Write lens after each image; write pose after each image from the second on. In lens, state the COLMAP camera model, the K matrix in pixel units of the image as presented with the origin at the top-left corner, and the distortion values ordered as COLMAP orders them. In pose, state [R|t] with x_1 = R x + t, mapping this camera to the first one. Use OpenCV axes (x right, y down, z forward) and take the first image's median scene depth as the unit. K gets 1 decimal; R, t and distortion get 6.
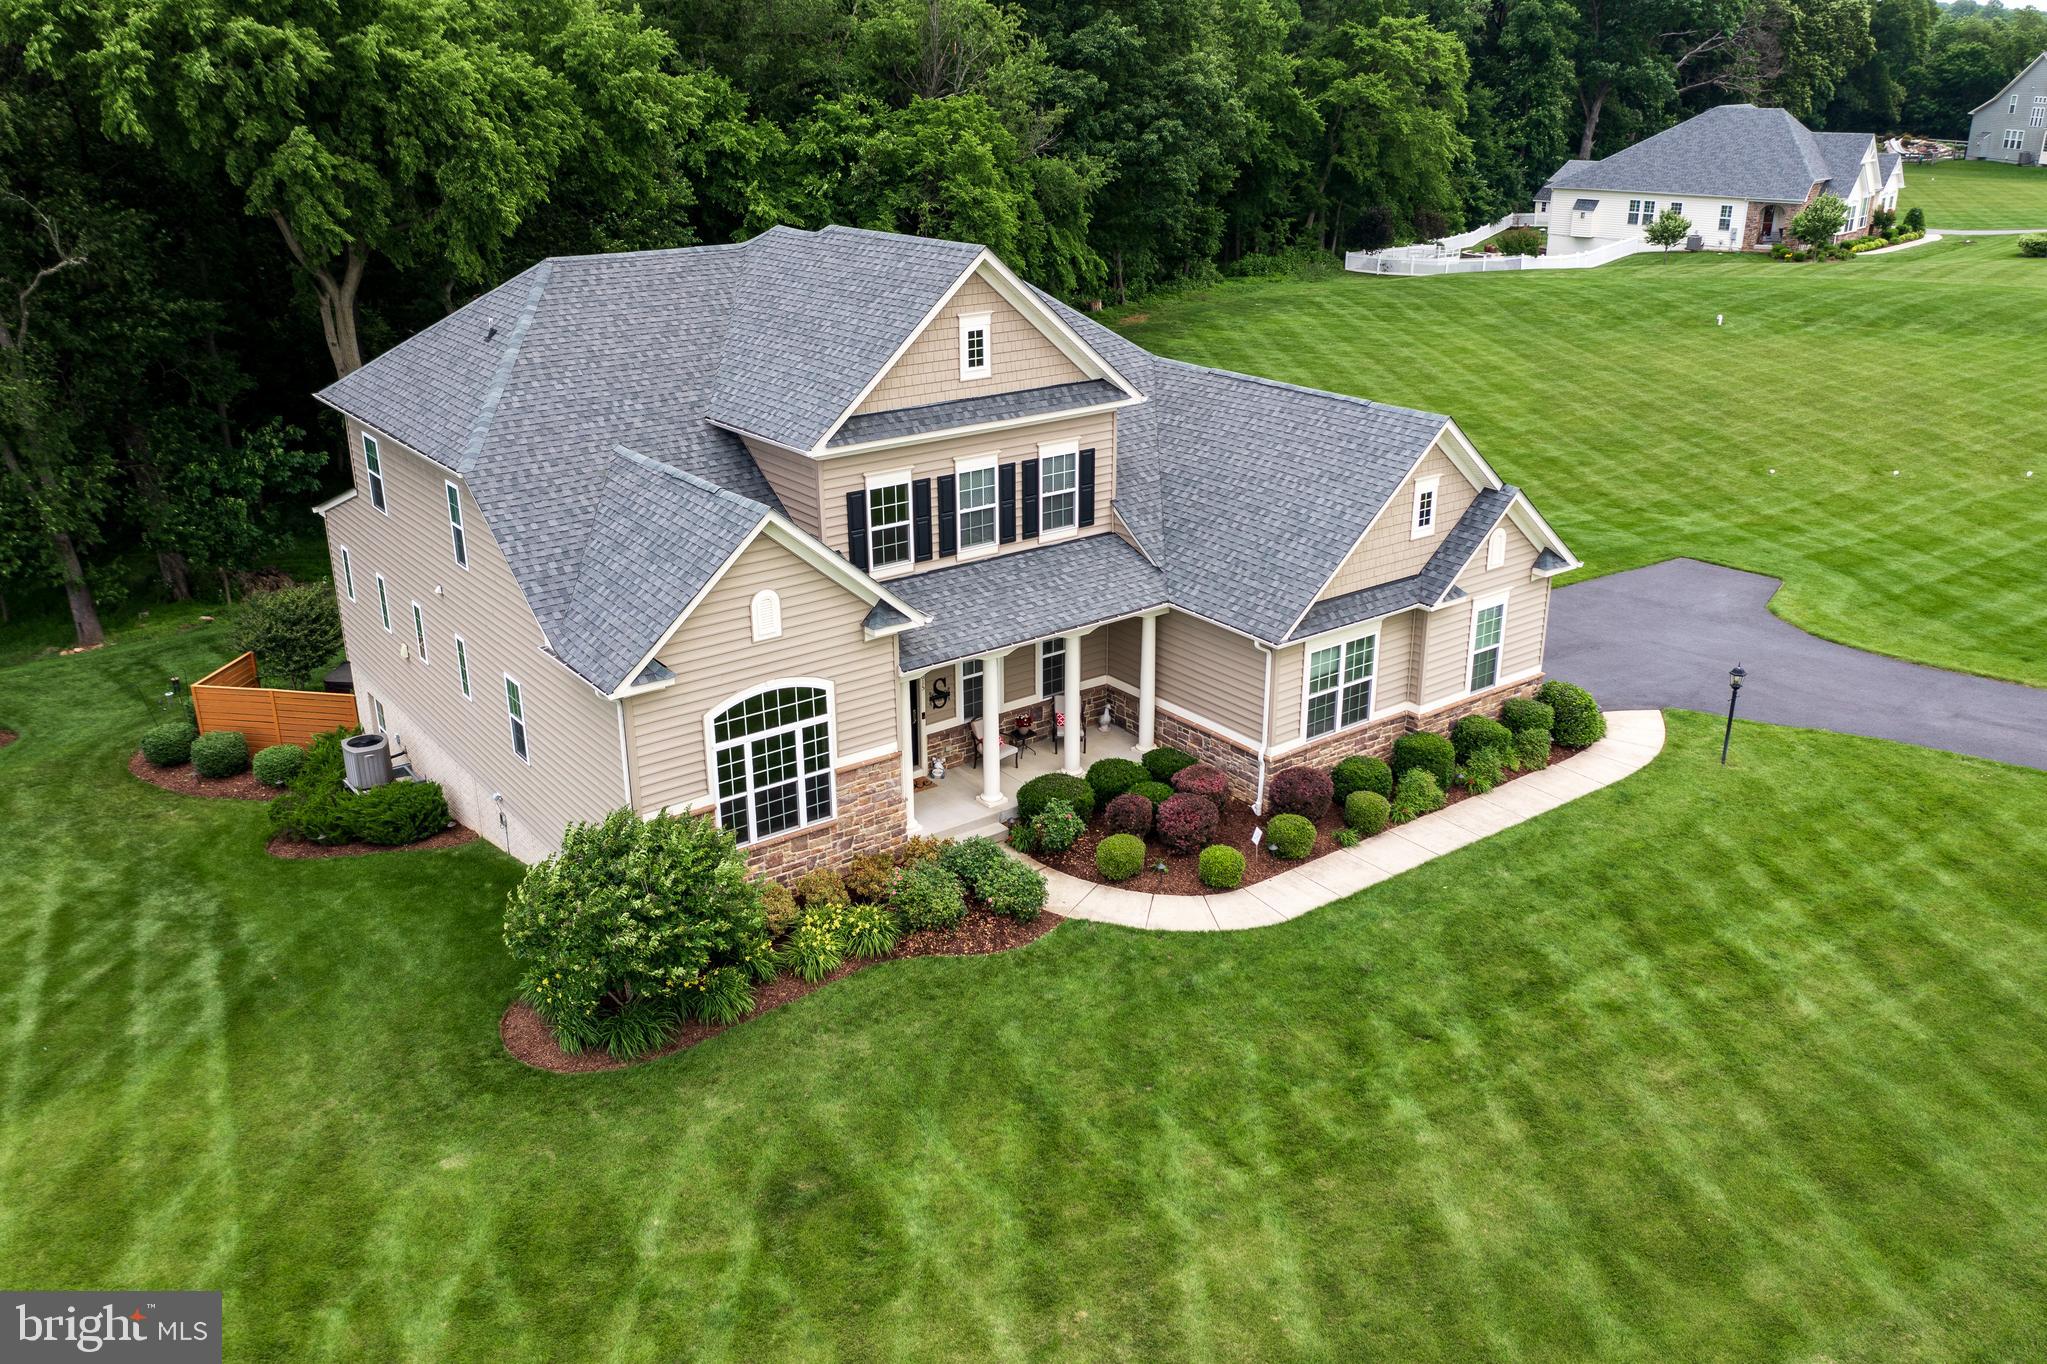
lens RADIAL K [[1636.4, 0, 1021.9], [0, 1636.4, 664.0], [0, 0, 1]] dist [-0.011228, 0.015611]
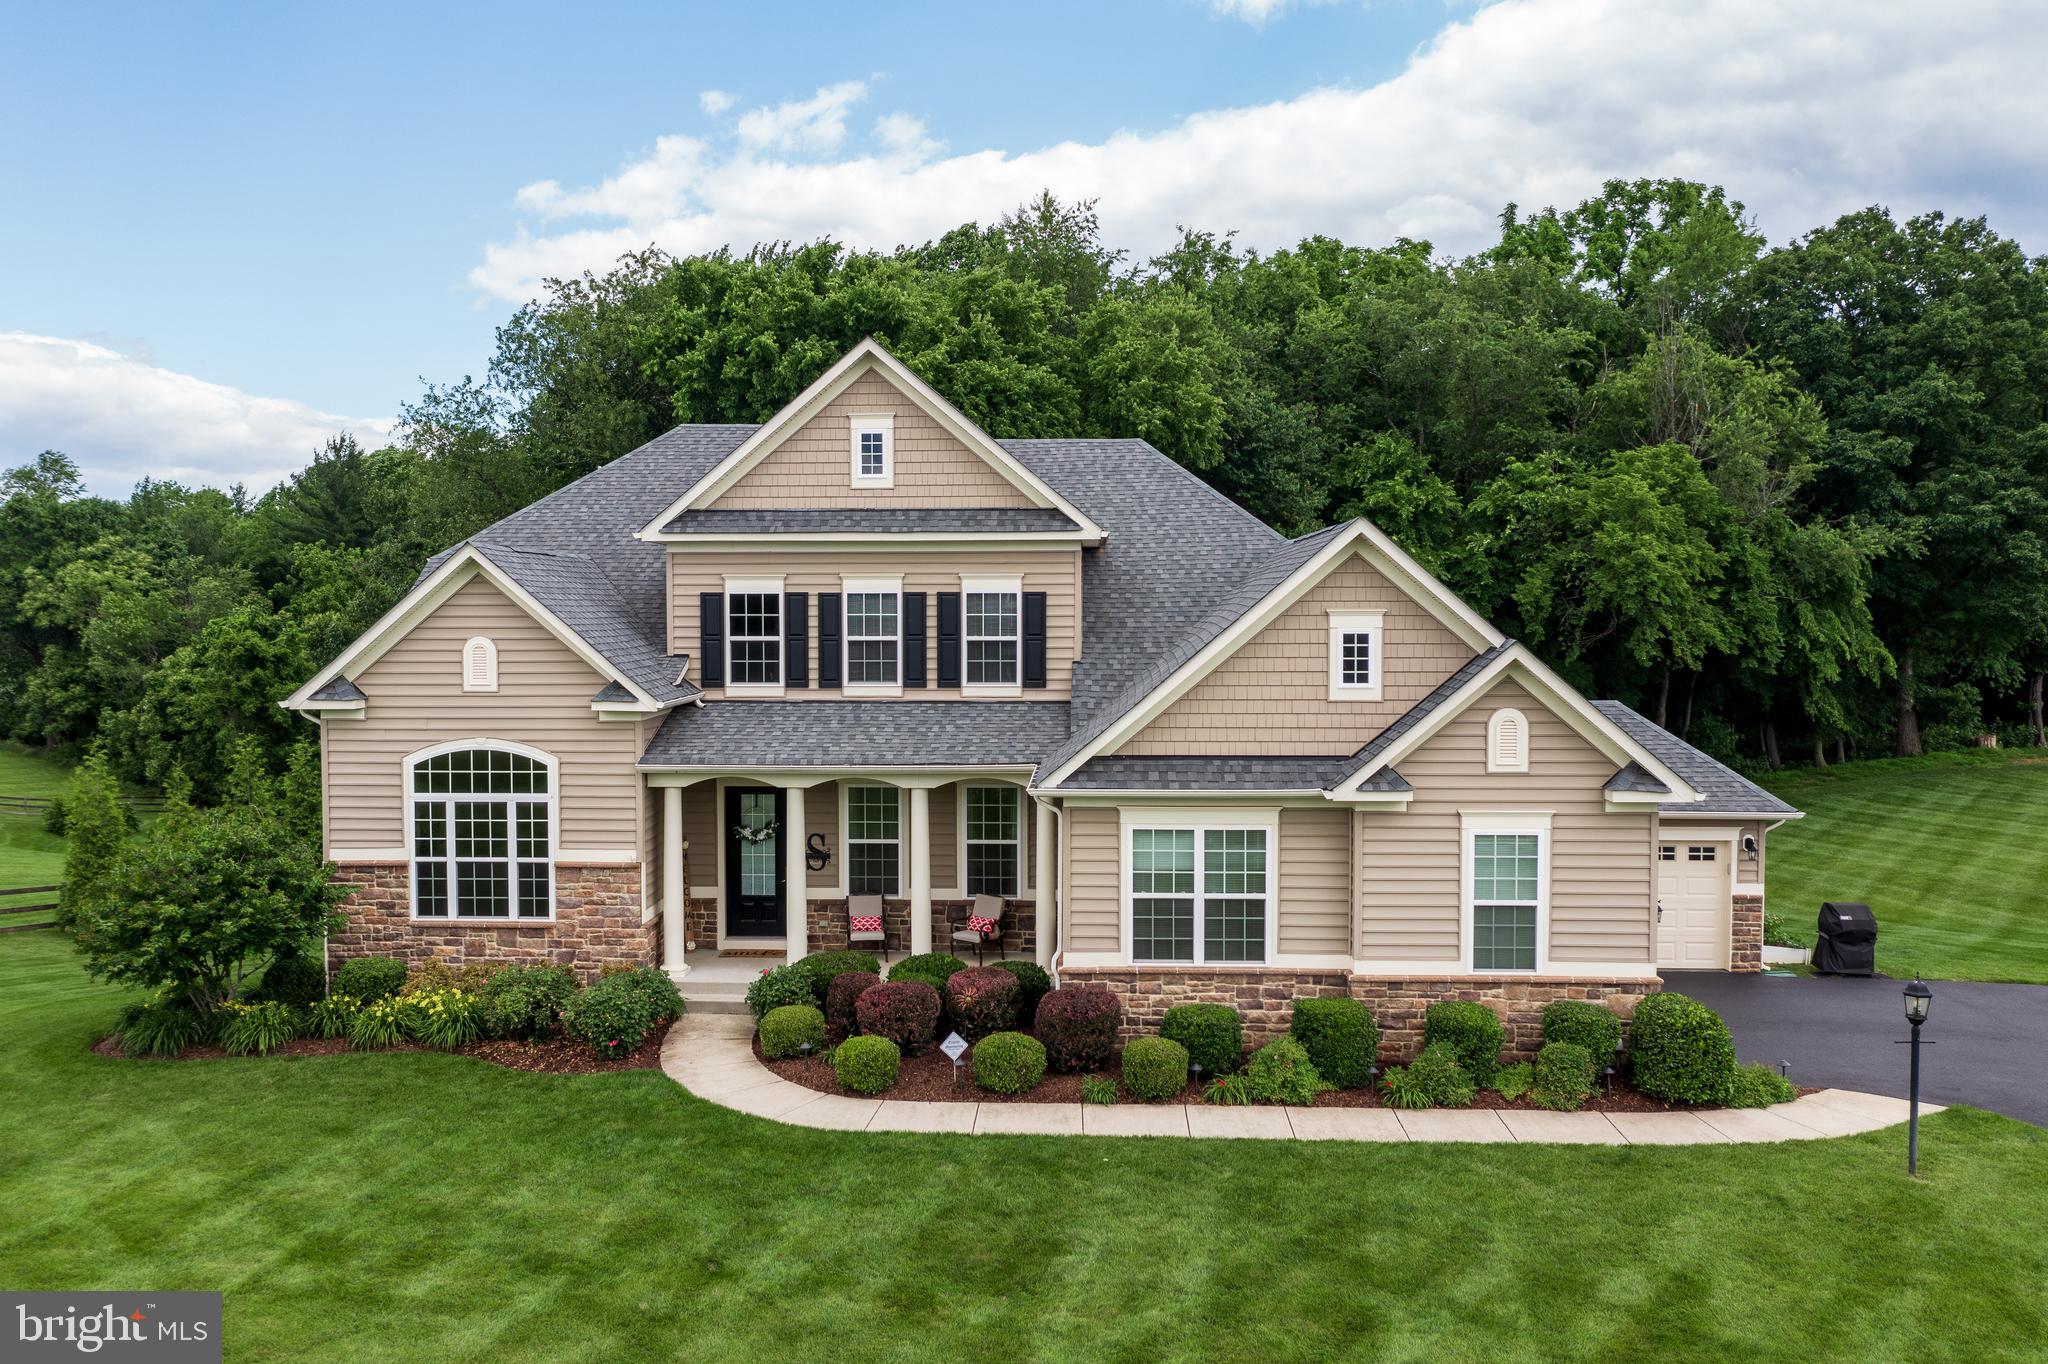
lens RADIAL K [[1637.2, 0, 1027.6], [0, 1637.2, 665.0], [0, 0, 1]] dist [-0.011228, 0.015611]
pose [[0.769458, 0.027022, -0.638125, 0.584569], [-0.225769, 0.946110, -0.232171, 0.100100], [0.597463, 0.322715, 0.734093, 0.413996]]
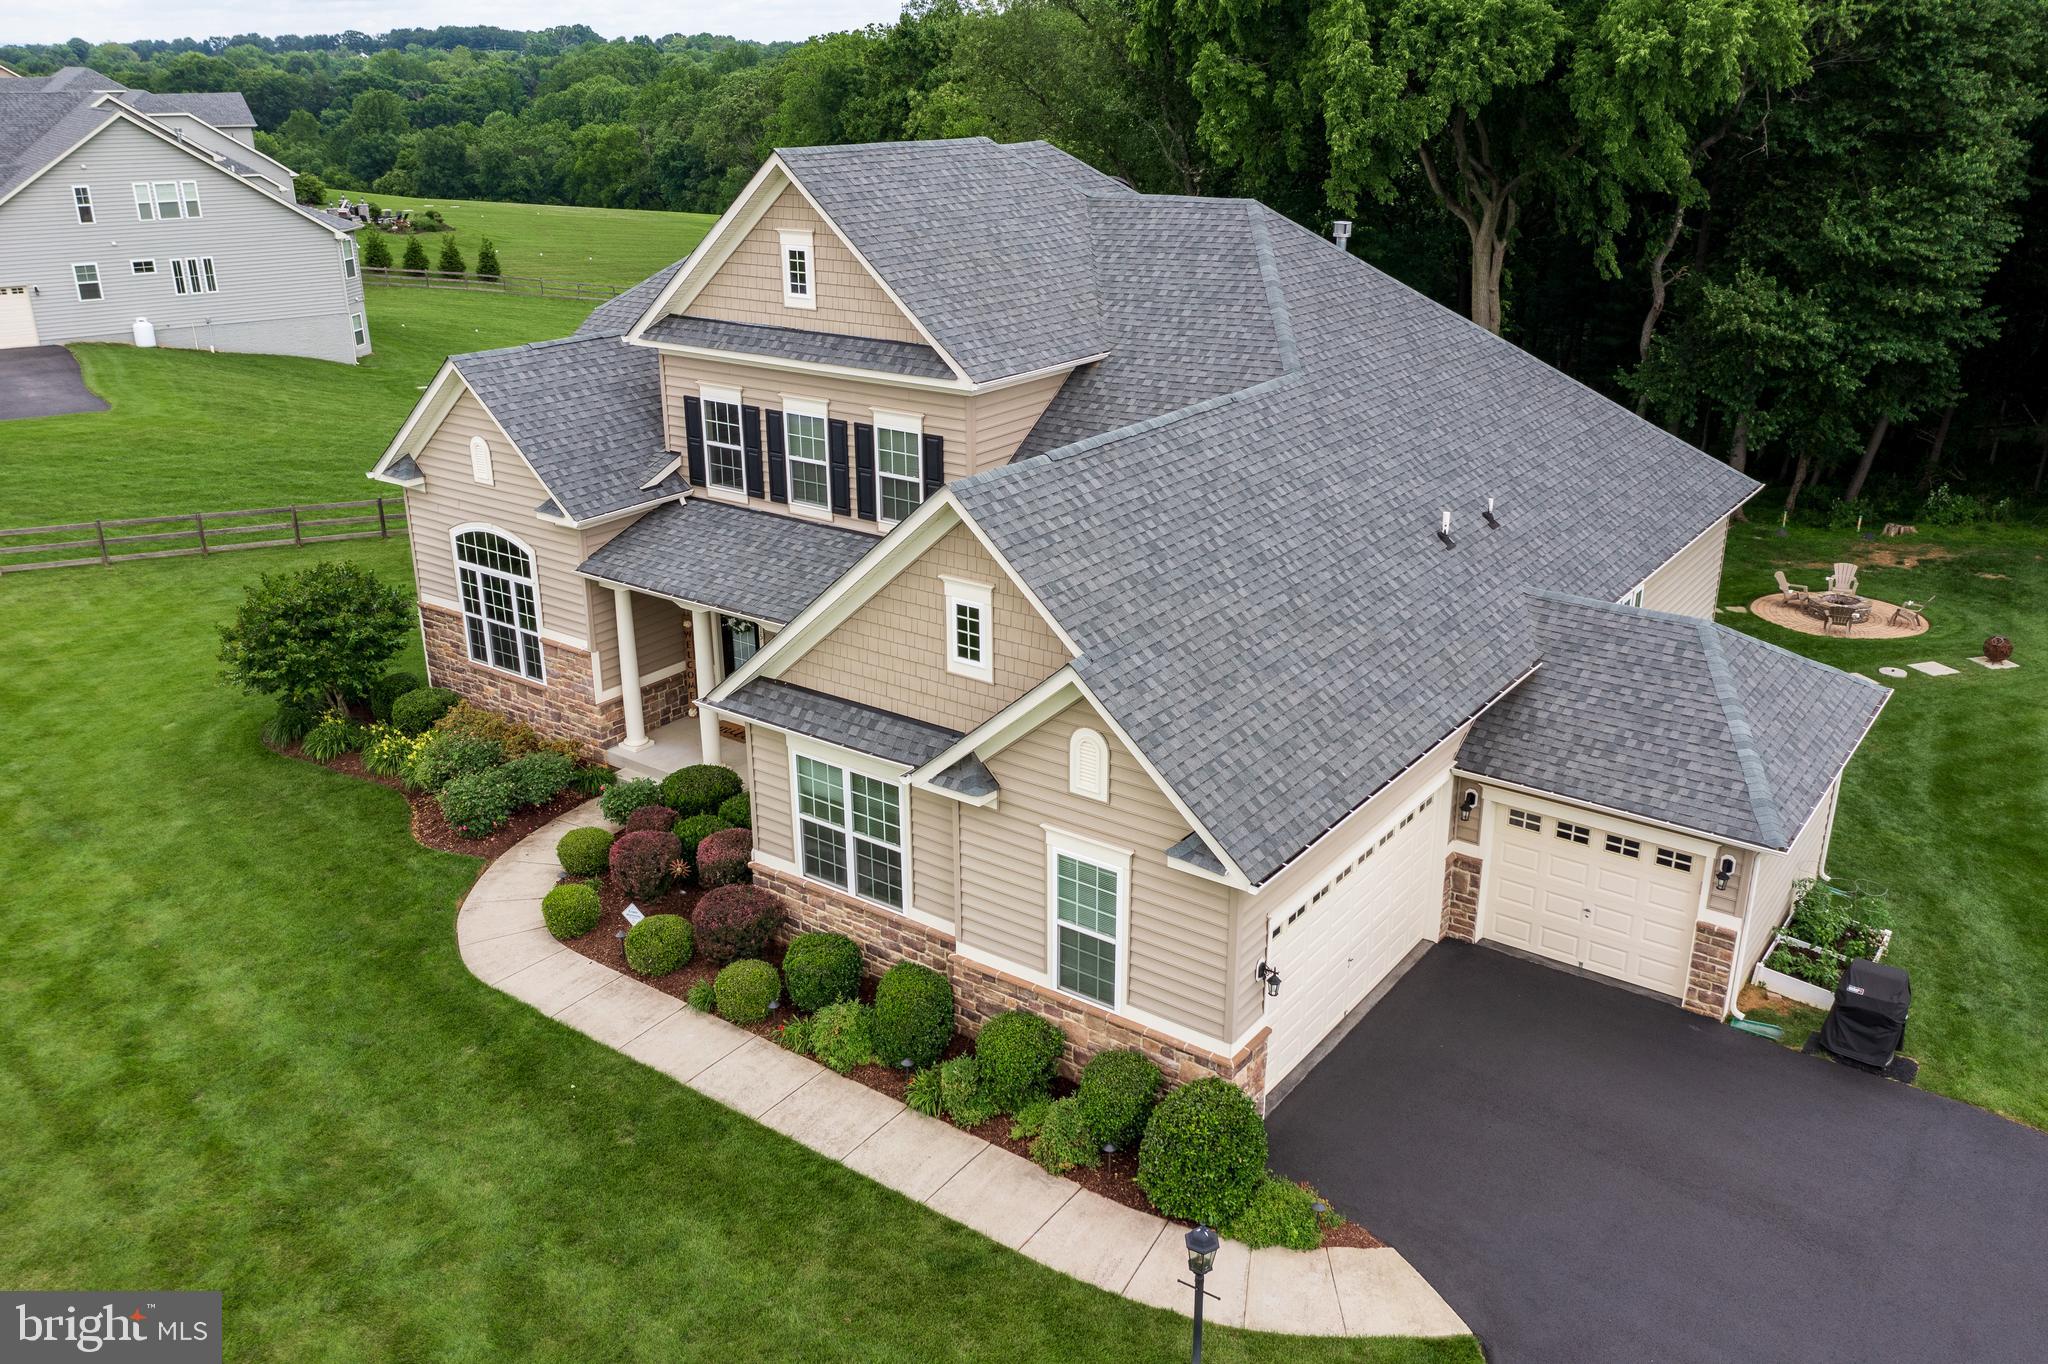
lens RADIAL K [[1637.2, 0, 1022.7], [0, 1637.2, 664.2], [0, 0, 1]] dist [-0.011228, 0.015611]
pose [[0.285819, 0.335117, -0.897777, 0.808843], [-0.331079, 0.913702, 0.235659, -0.235775], [0.899274, 0.229880, 0.372103, 0.799149]]
